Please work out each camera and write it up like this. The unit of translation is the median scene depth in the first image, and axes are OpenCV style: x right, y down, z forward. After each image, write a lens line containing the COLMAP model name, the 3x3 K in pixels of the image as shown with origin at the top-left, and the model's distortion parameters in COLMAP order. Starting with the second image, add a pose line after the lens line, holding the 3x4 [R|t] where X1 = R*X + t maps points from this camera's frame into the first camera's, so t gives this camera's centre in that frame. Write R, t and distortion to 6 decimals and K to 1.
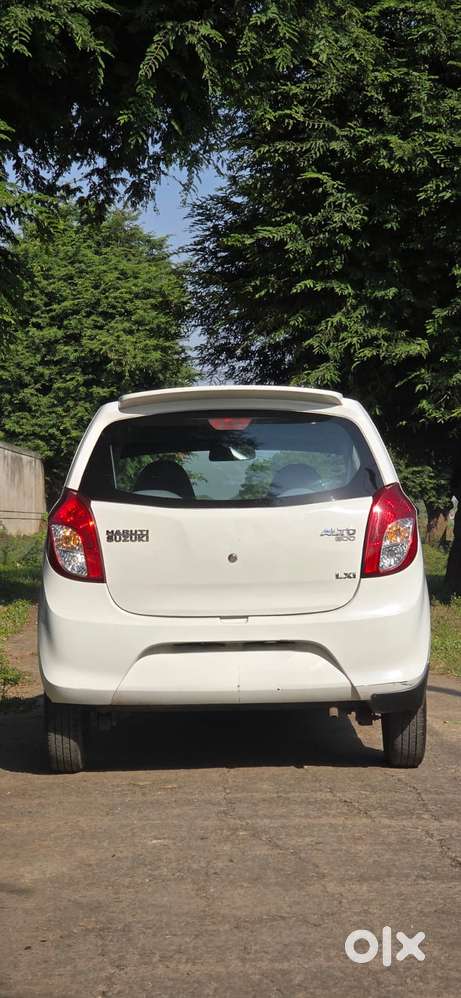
lens RADIAL K [[2199.4, 0, 230.5], [0, 2199.4, 499.0], [0, 0, 1]] dist [-0.715723, 7.515362]
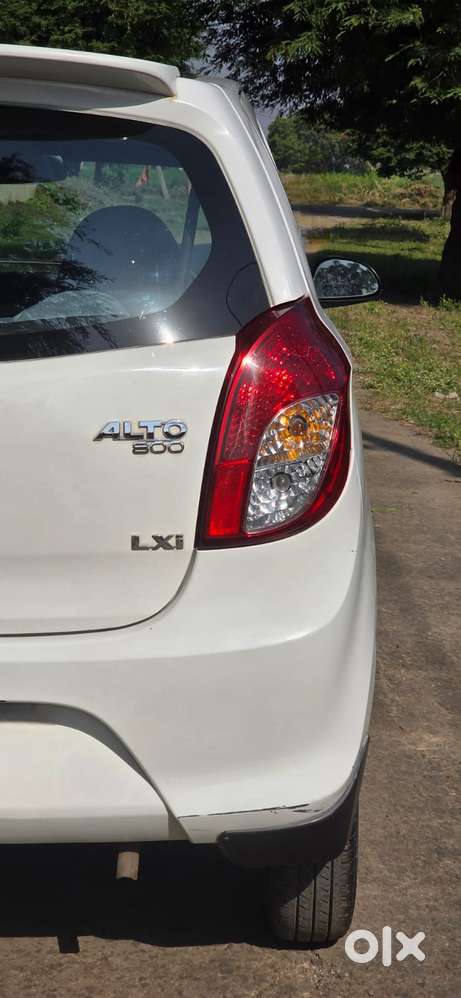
lens RADIAL K [[2199.4, 0, 230.5], [0, 2199.4, 499.0], [0, 0, 1]] dist [-0.715723, 7.515362]
pose [[0.999699, 0.023567, 0.006806, 0.060869], [-0.024321, 0.988425, 0.149745, -0.030826], [-0.003198, -0.149866, 0.988701, 0.594689]]
